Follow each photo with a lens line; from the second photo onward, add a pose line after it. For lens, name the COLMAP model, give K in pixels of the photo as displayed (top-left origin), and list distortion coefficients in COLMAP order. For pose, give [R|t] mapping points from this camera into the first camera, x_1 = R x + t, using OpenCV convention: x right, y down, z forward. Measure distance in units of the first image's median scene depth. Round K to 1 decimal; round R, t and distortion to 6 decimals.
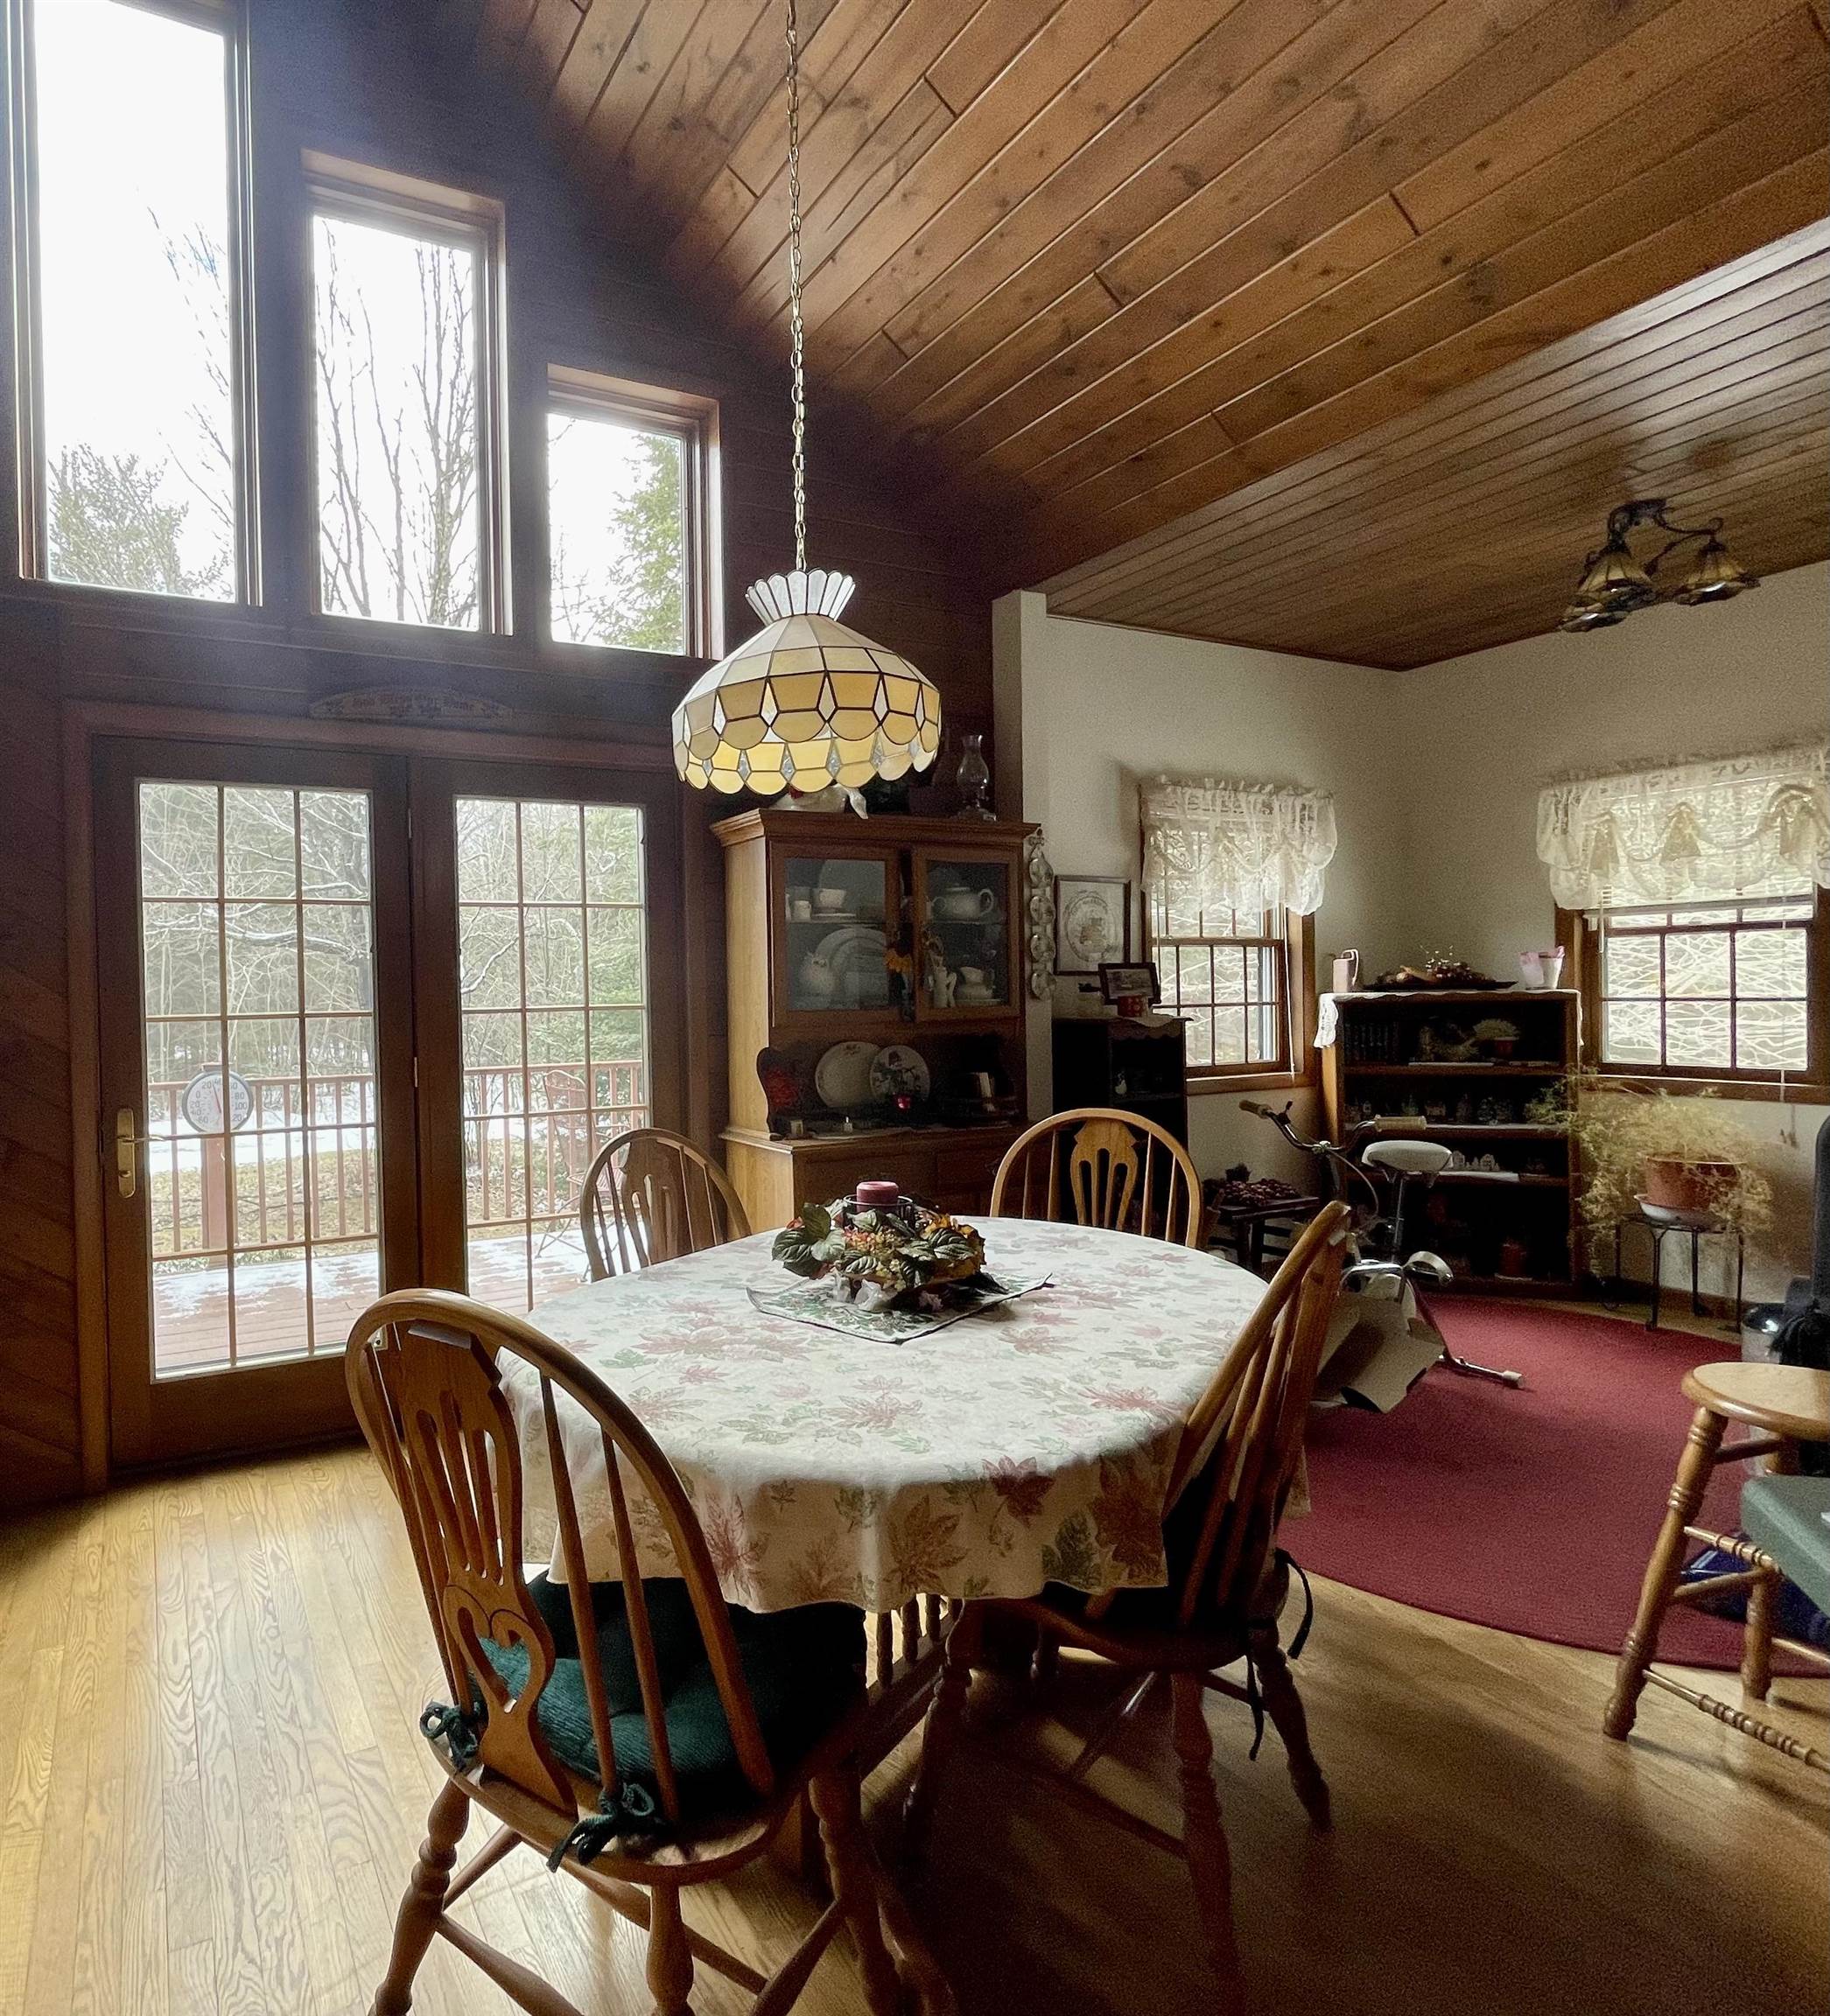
lens RADIAL K [[1094.1, 0, 606.3], [0, 1094.1, 1004.3], [0, 0, 1]] dist [-0.000569, -0.002155]
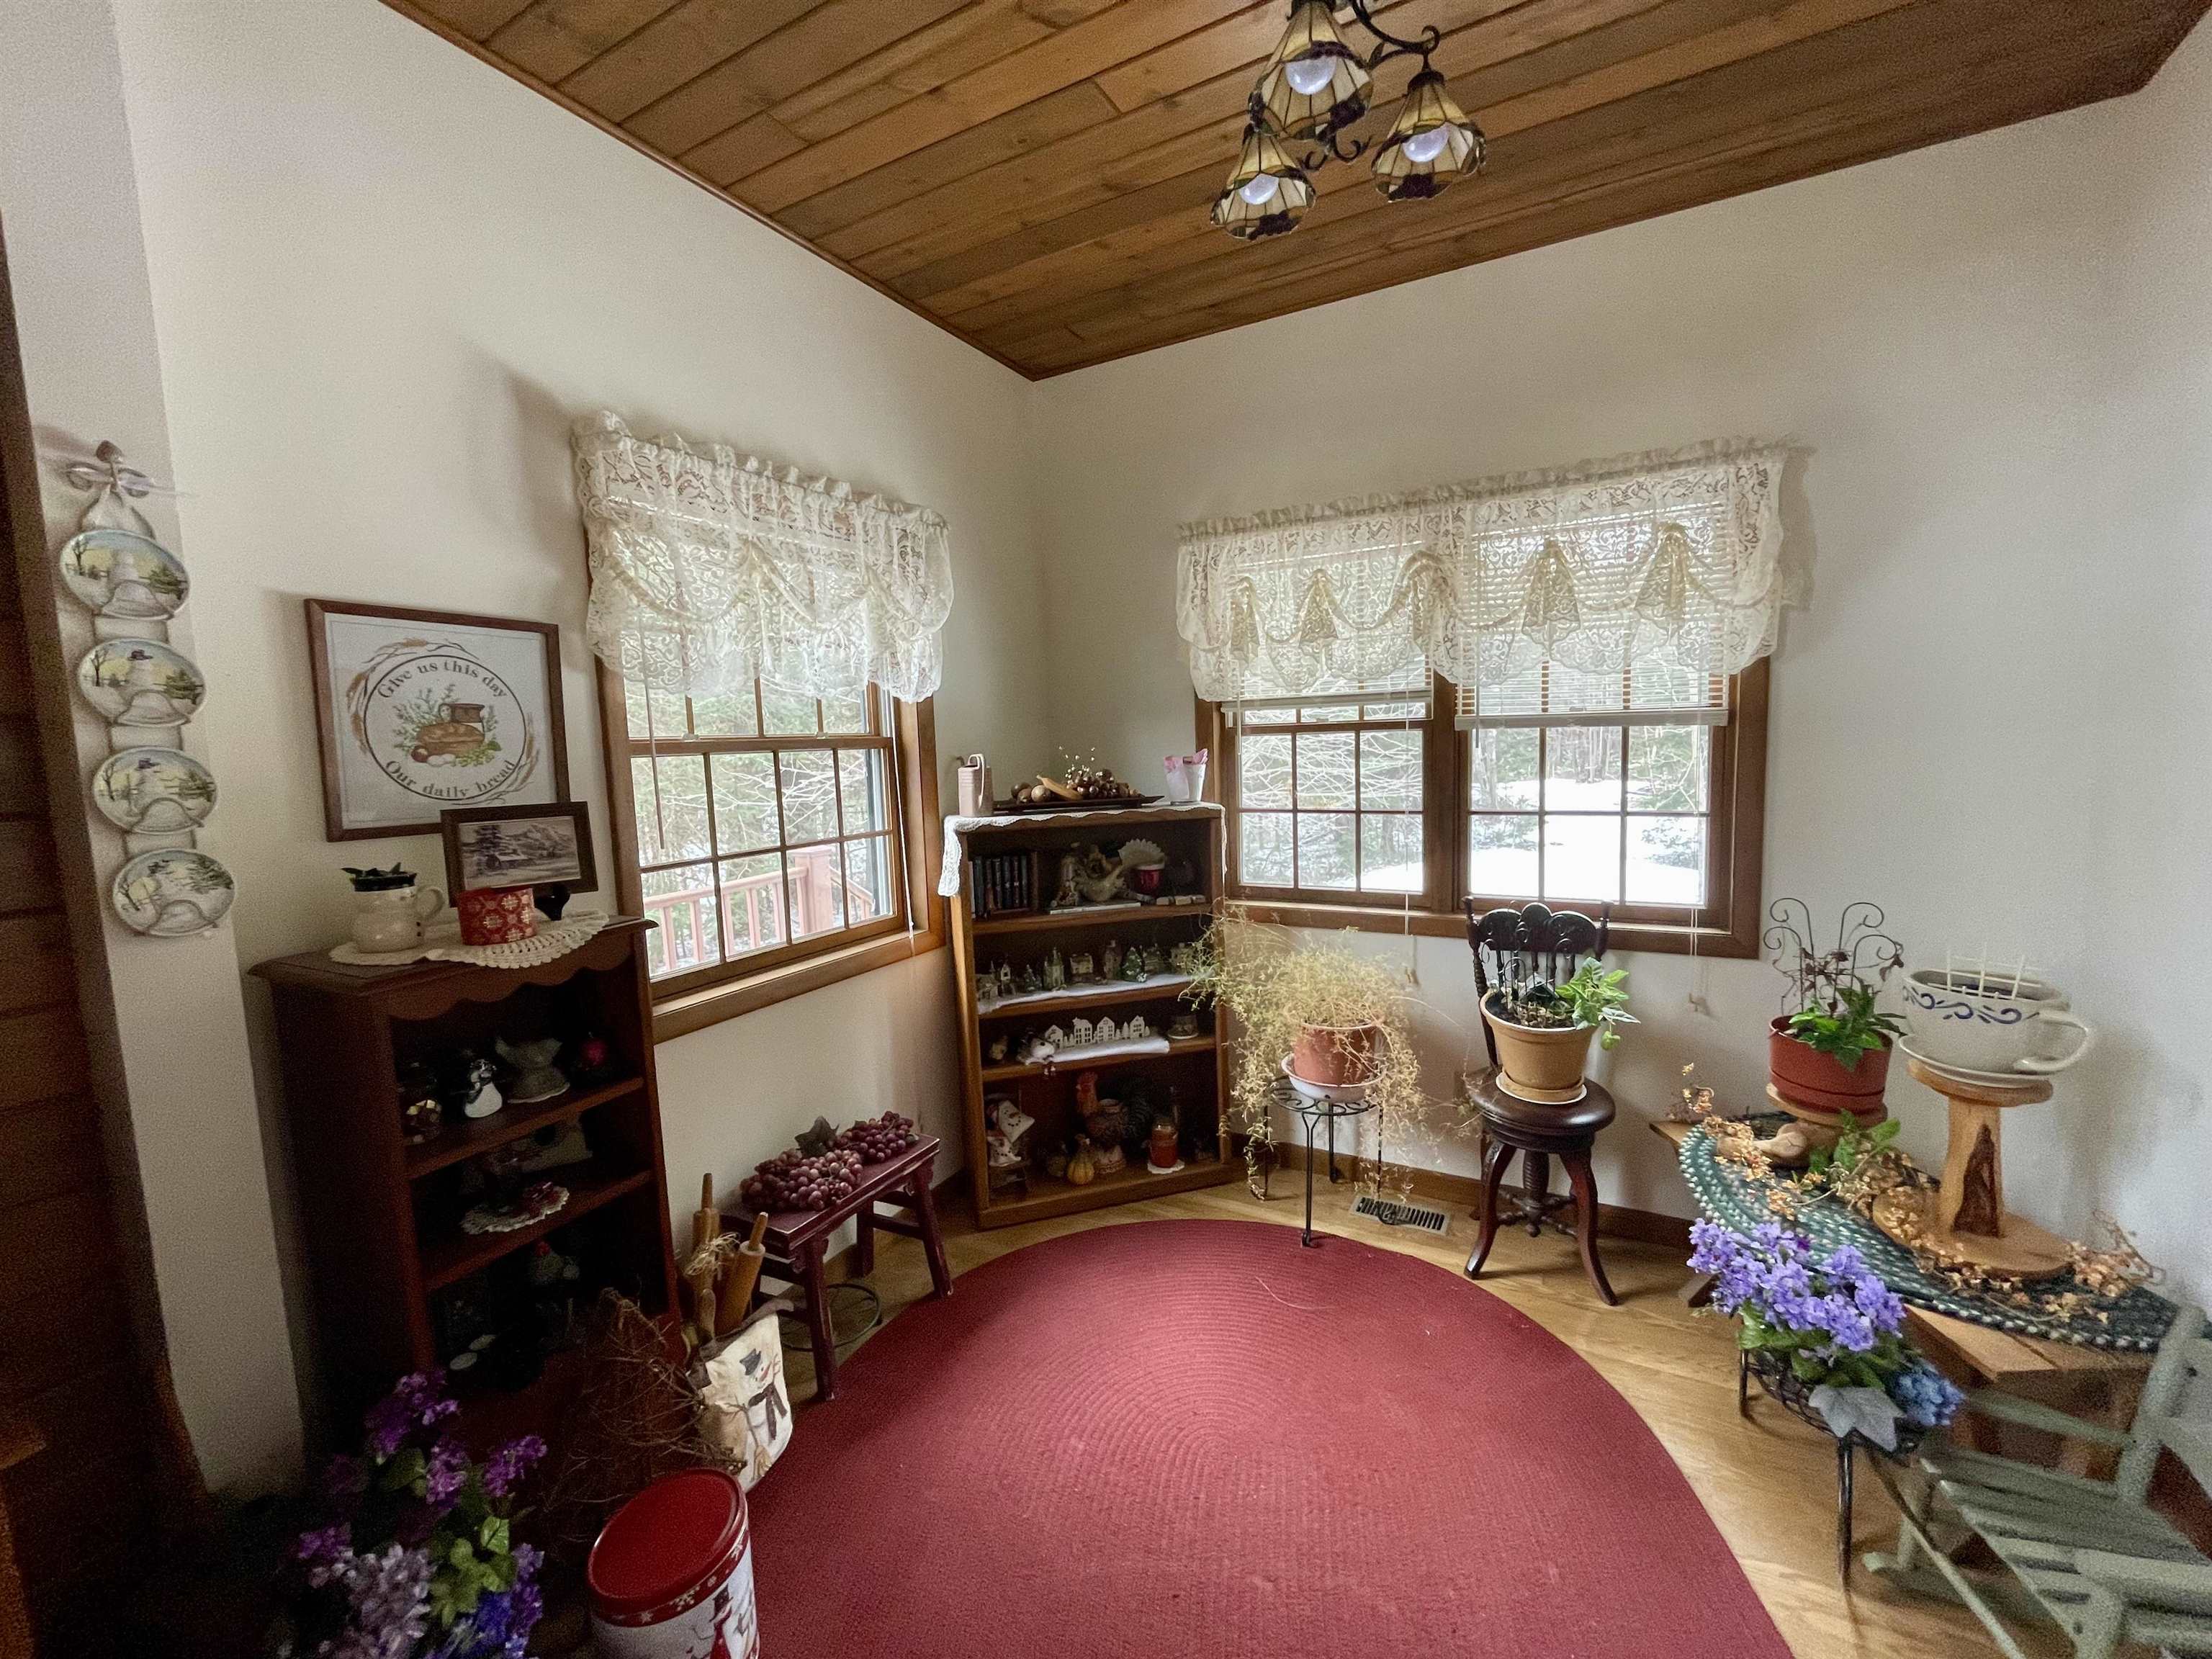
lens RADIAL K [[901.3, 0, 1114.2], [0, 901.3, 831.0], [0, 0, 1]] dist [-0.004698, -0.000041]
pose [[0.785827, -0.071726, 0.614273, 0.453445], [0.025399, 0.996157, 0.083825, -0.053943], [-0.617925, -0.050269, 0.784628, 0.569102]]
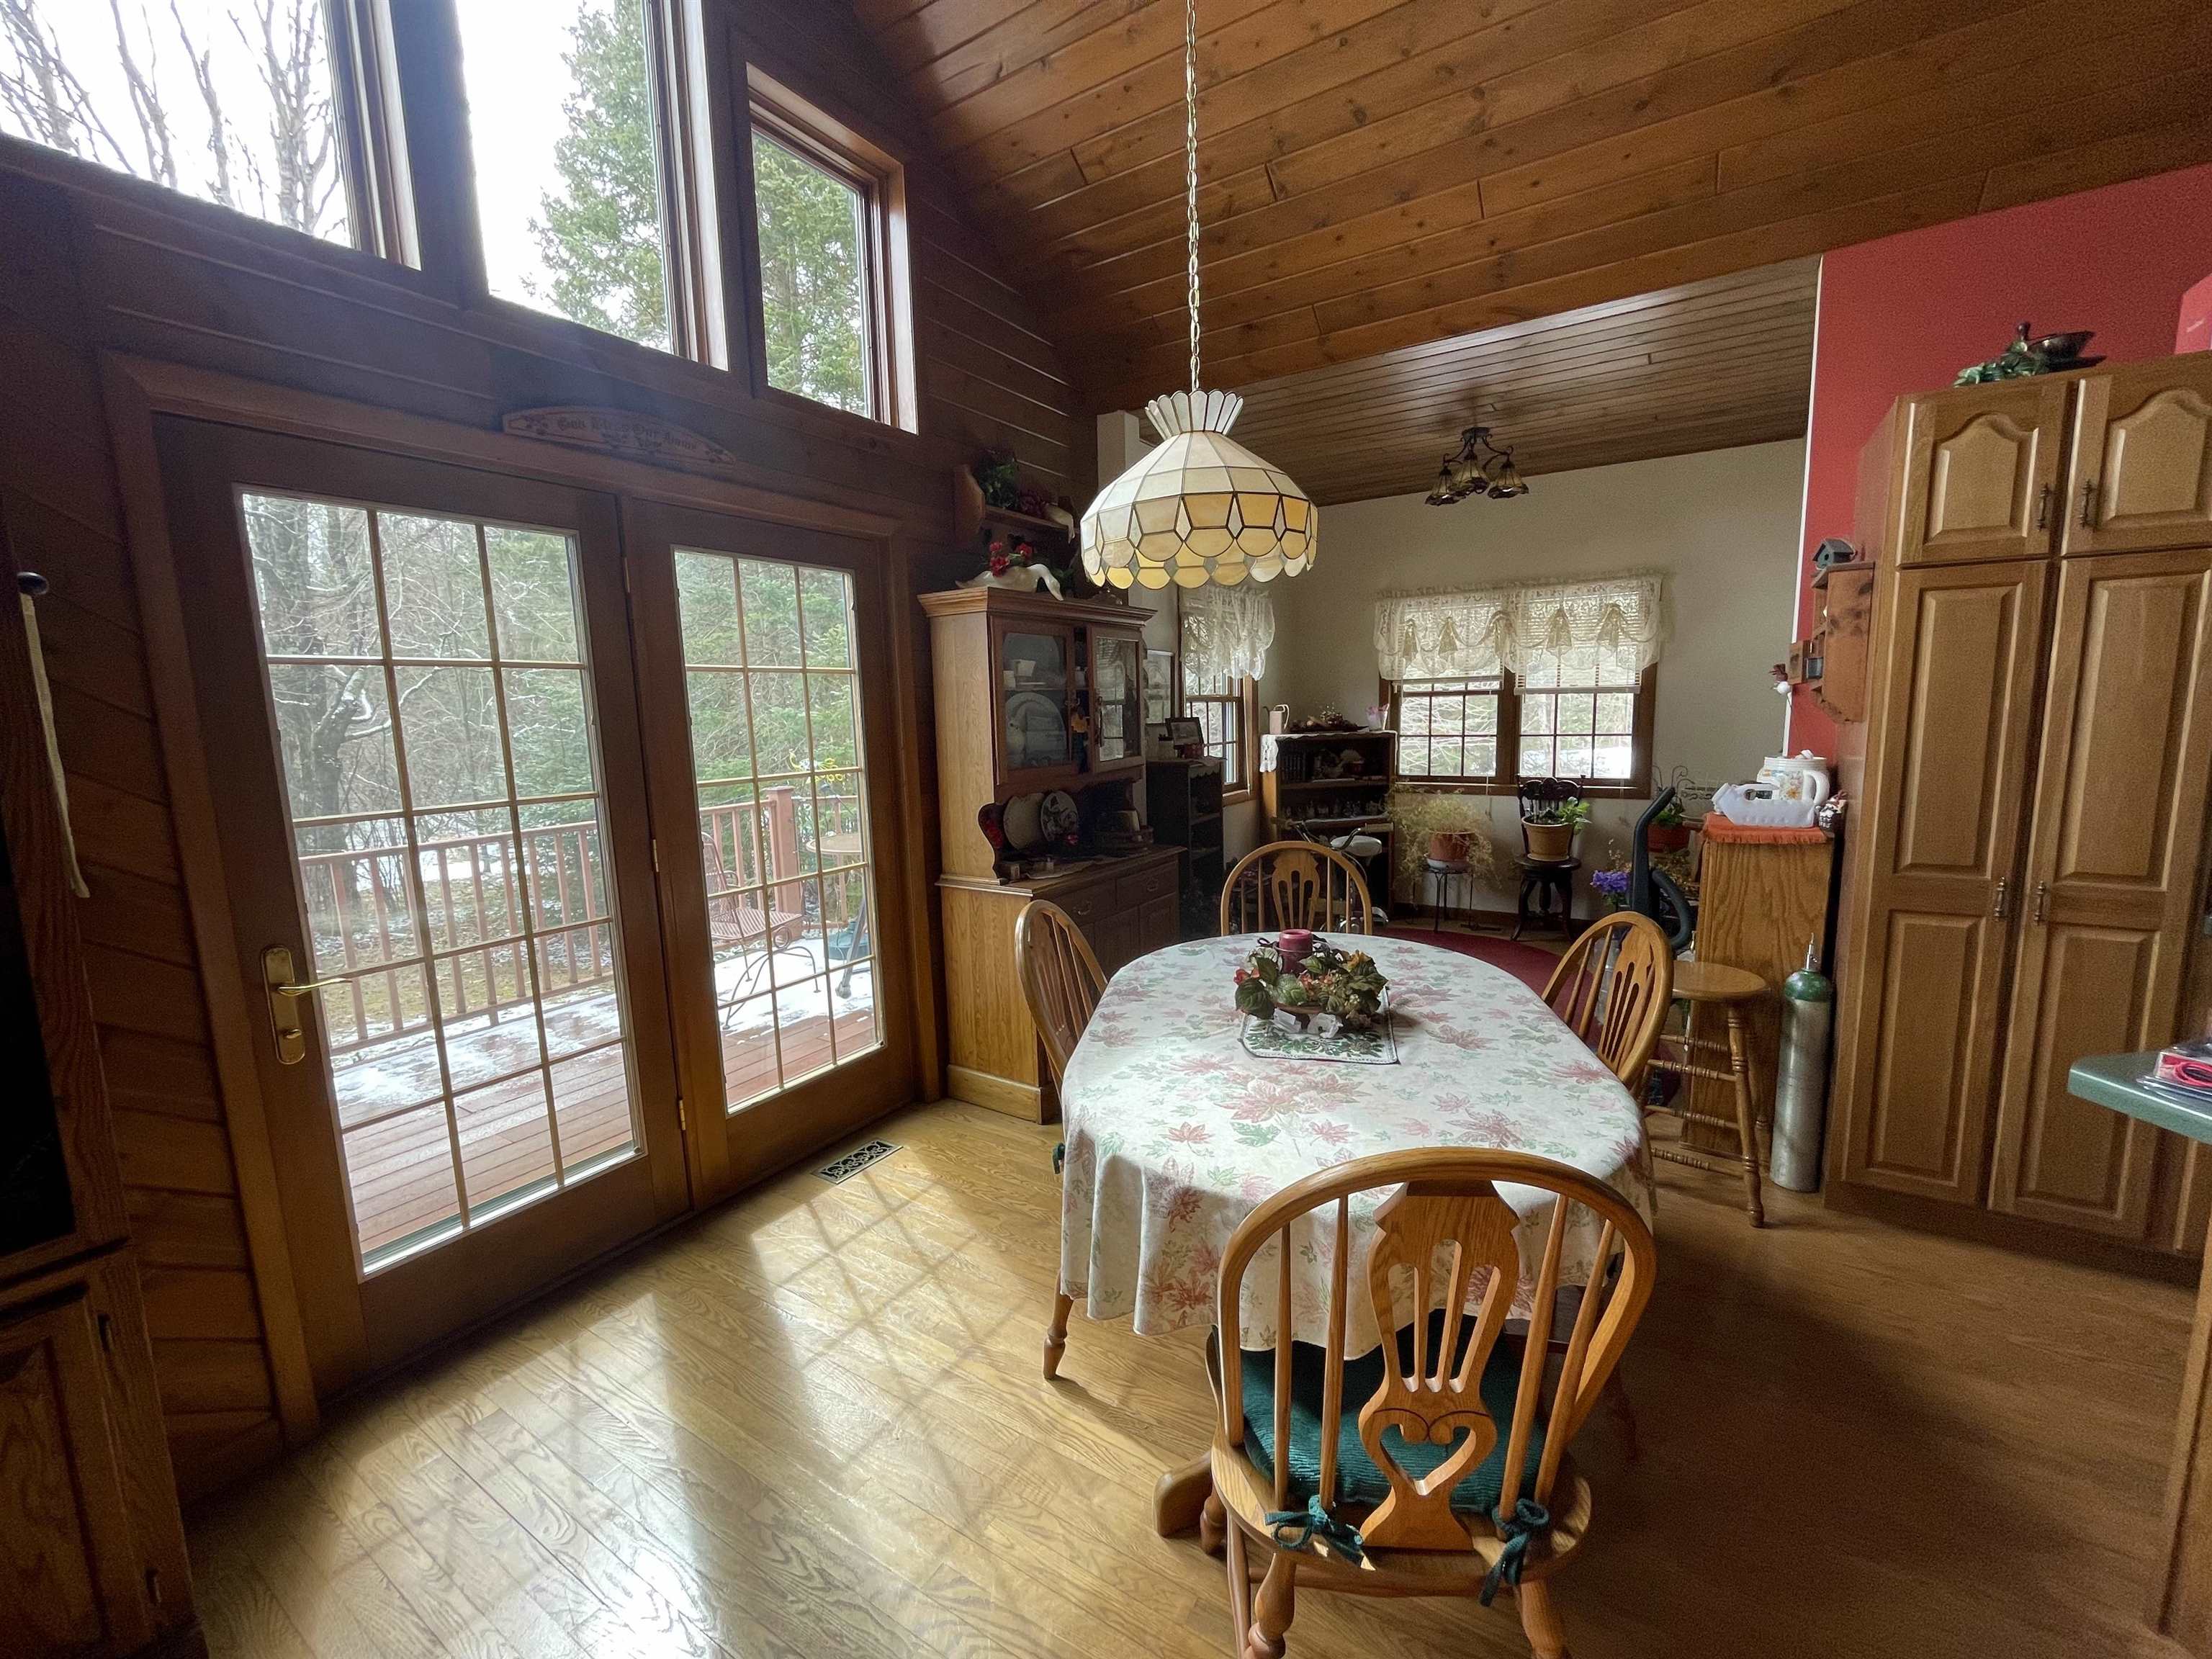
lens RADIAL K [[901.3, 0, 1111.2], [0, 901.3, 831.4], [0, 0, 1]] dist [-0.004698, -0.000041]
pose [[0.825971, -0.081038, 0.557857, -0.223922], [0.016491, 0.992663, 0.119783, -0.034122], [-0.563471, -0.089737, 0.821248, 0.139608]]
